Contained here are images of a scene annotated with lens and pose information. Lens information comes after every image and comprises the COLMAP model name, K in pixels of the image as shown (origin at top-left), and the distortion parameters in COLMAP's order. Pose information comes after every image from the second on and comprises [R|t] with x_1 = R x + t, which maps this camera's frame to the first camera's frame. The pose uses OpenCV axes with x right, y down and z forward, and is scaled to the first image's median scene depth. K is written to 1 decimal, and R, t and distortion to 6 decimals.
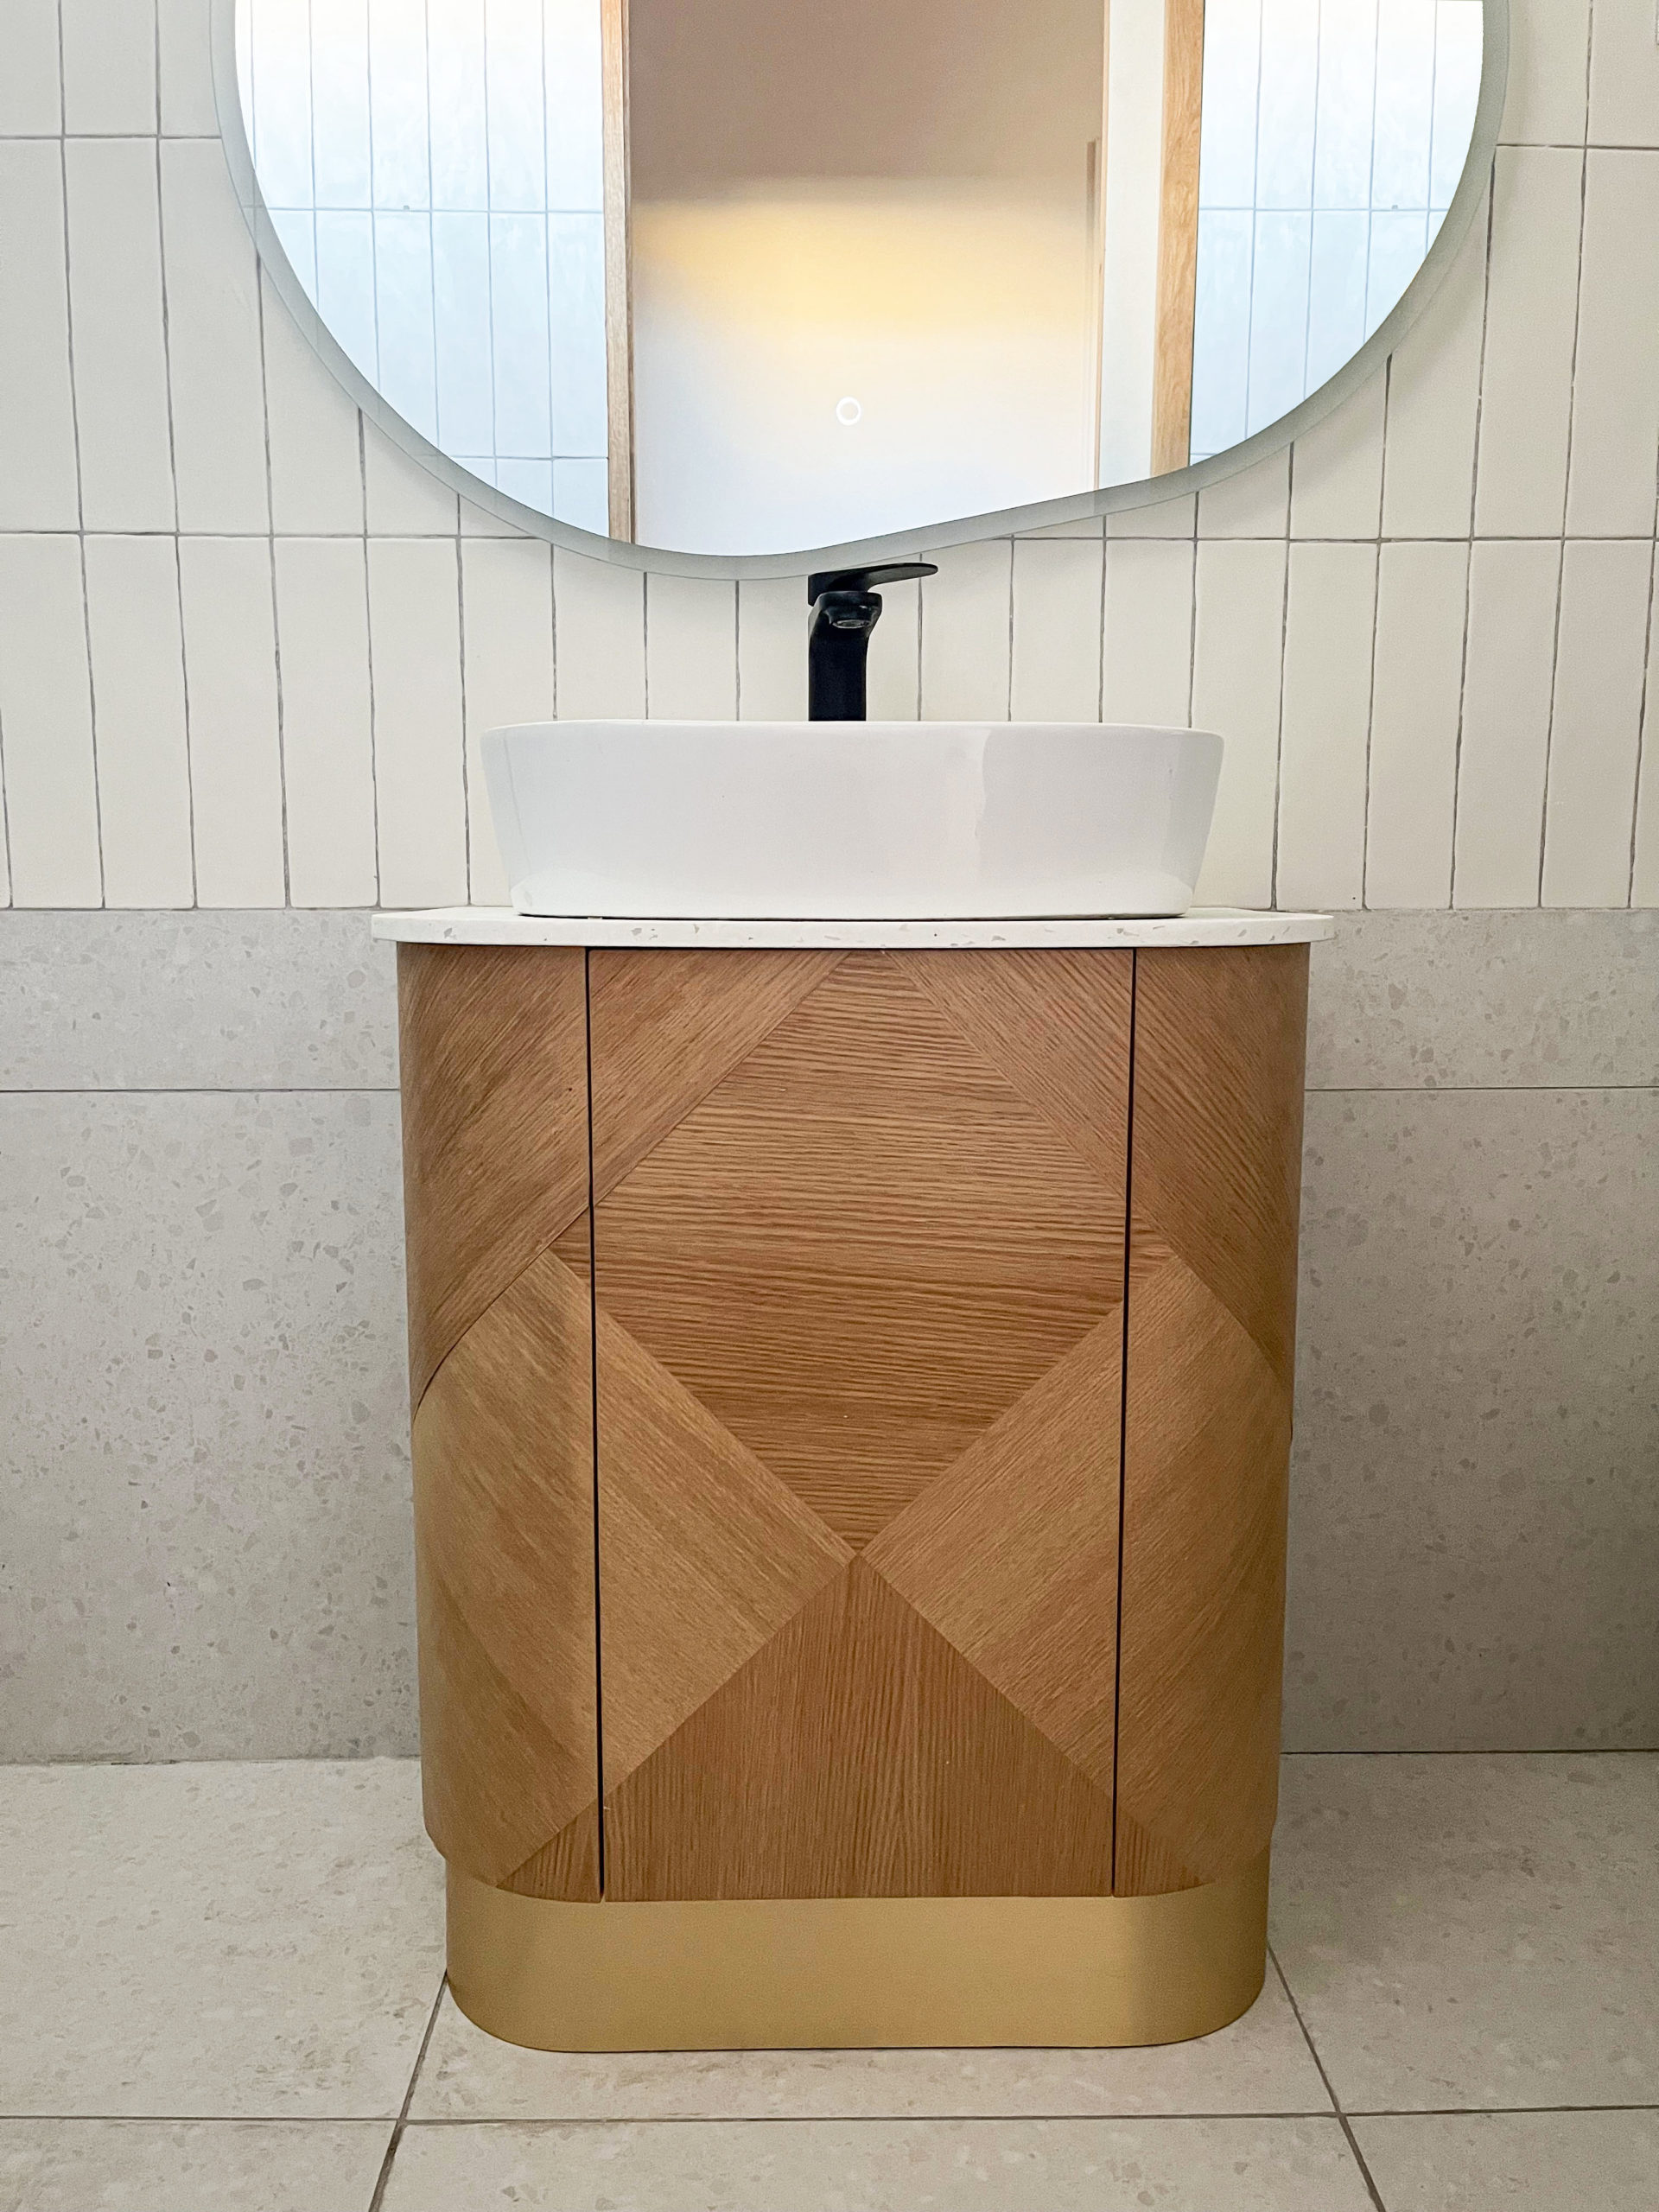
lens RADIAL K [[1681.7, 0, 829.5], [0, 1681.7, 1106.0], [0, 0, 1]] dist [0.087079, -0.095606]
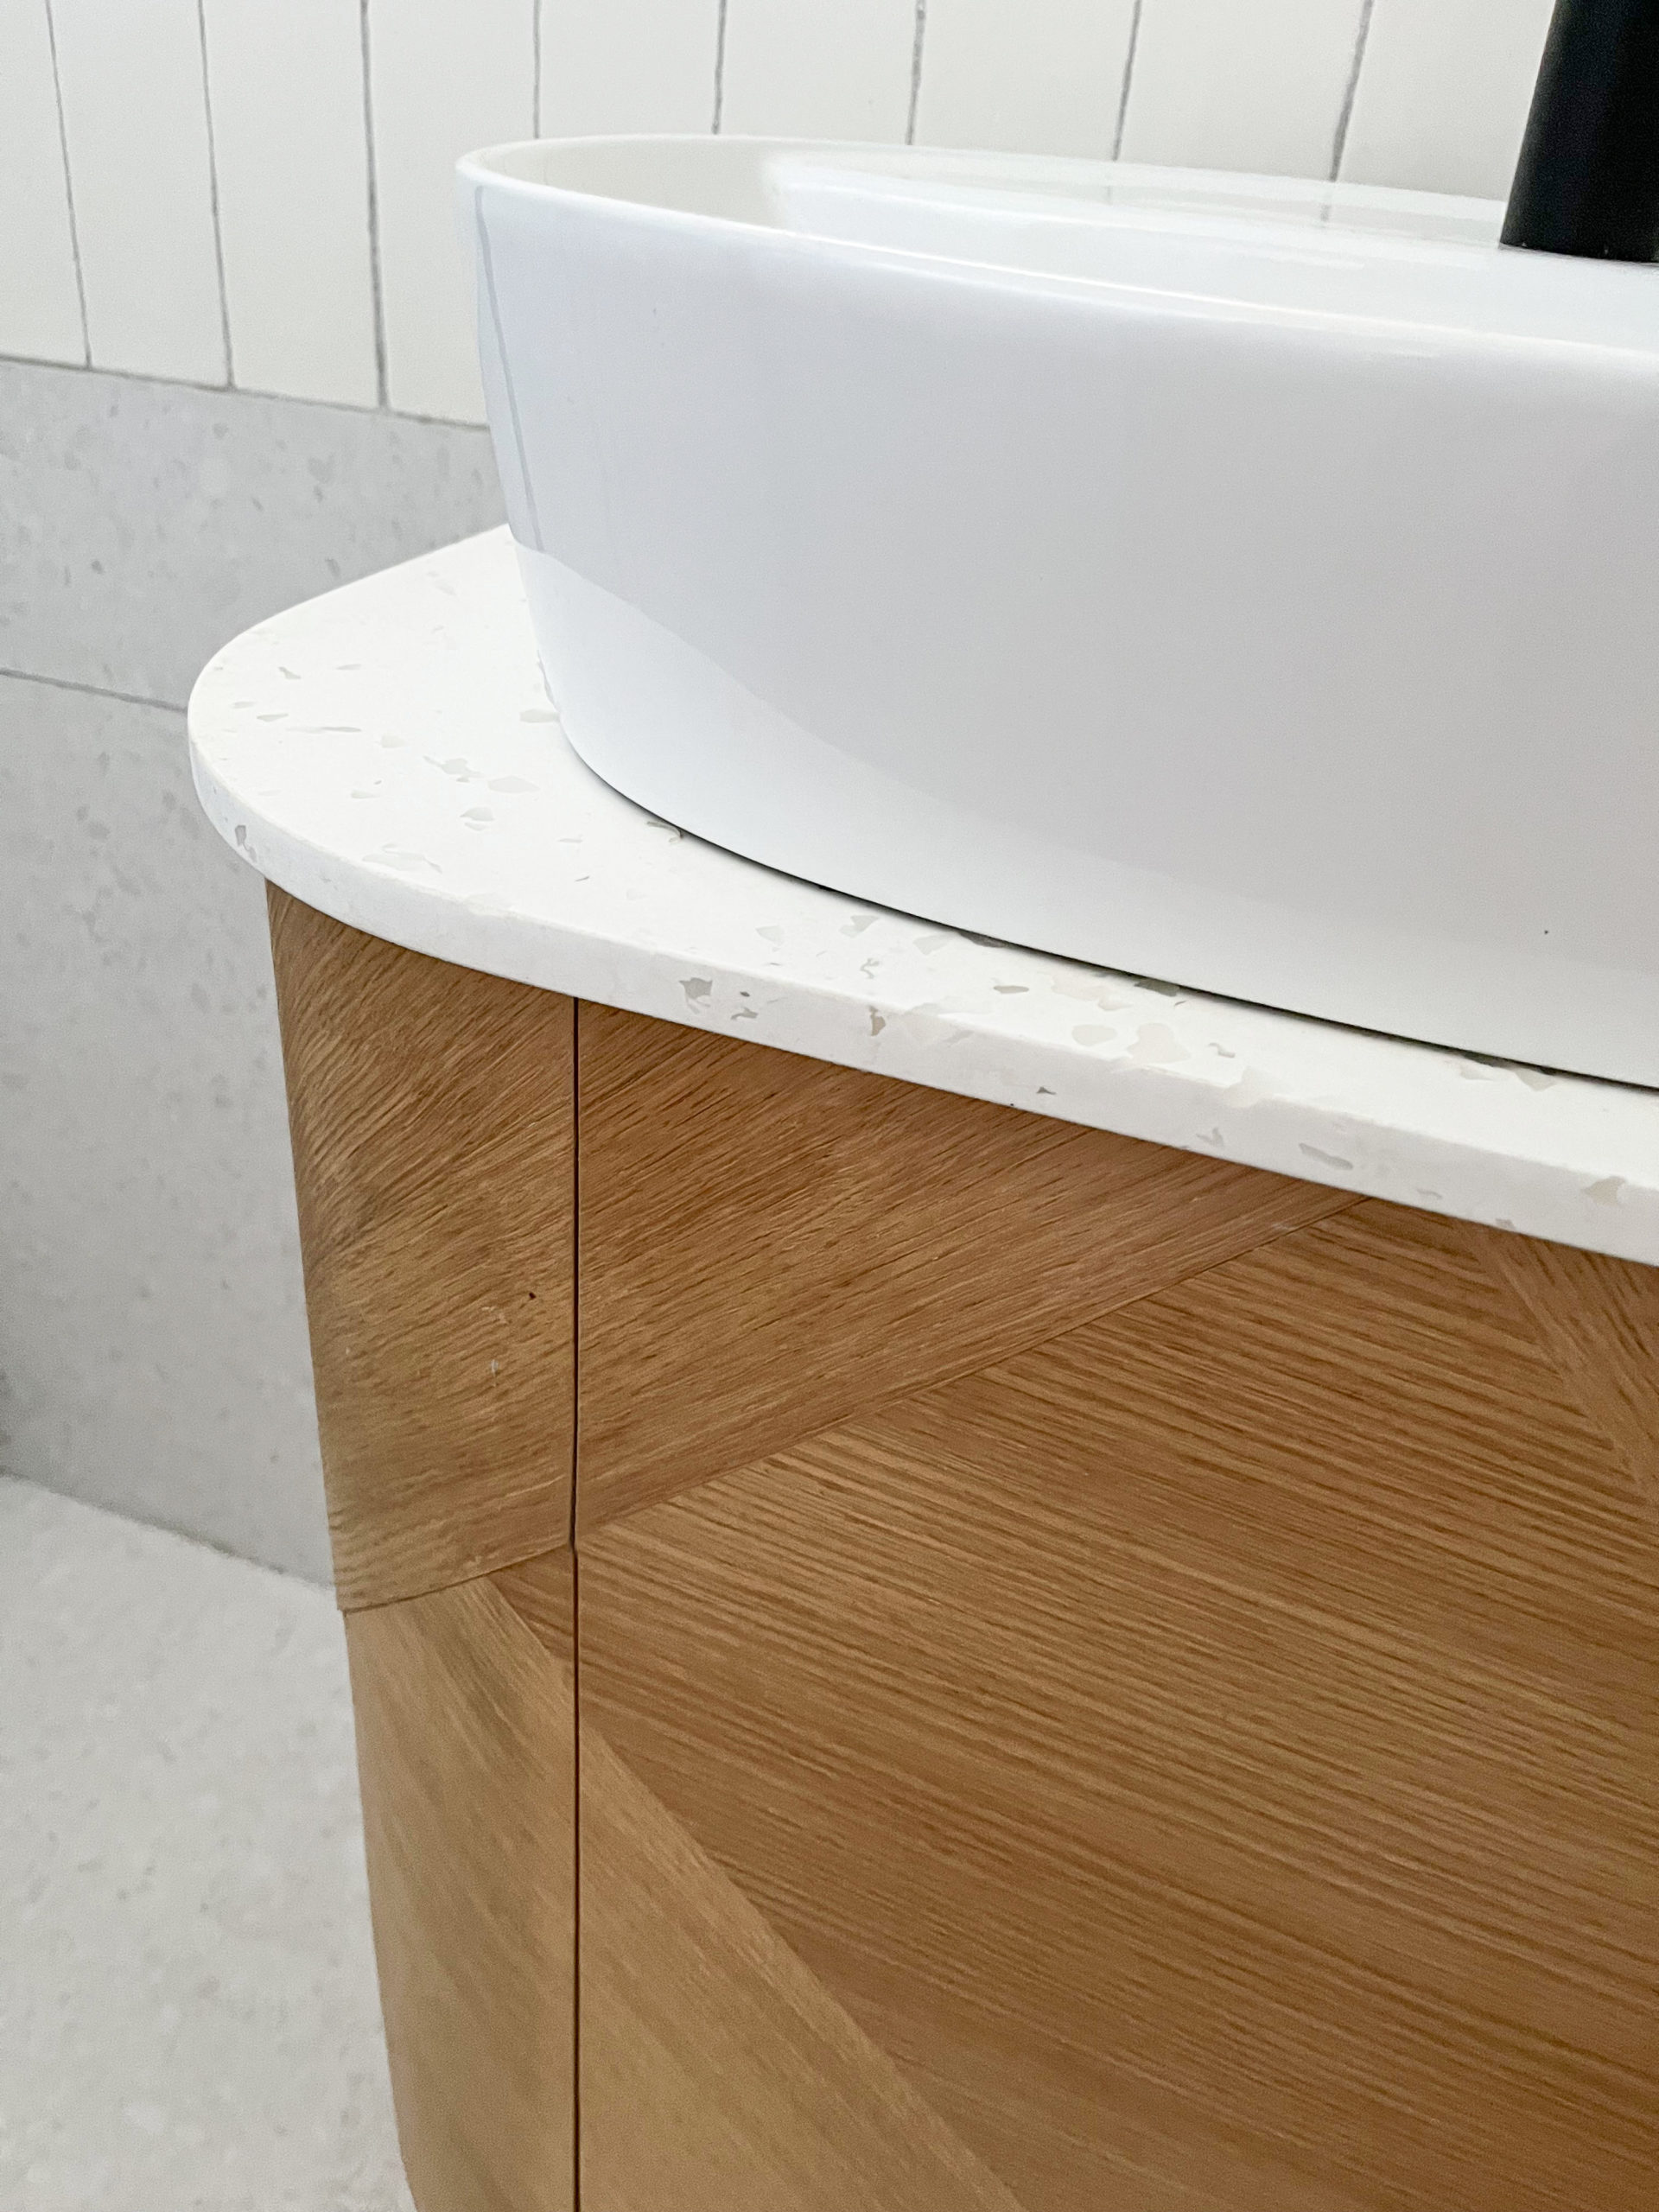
lens RADIAL K [[1681.7, 0, 829.5], [0, 1681.7, 1106.0], [0, 0, 1]] dist [0.087079, -0.095606]
pose [[0.931999, 0.244769, -0.267331, -0.001384], [-0.120726, 0.905060, 0.407789, -0.205440], [0.341765, -0.347785, 0.873065, 0.693000]]
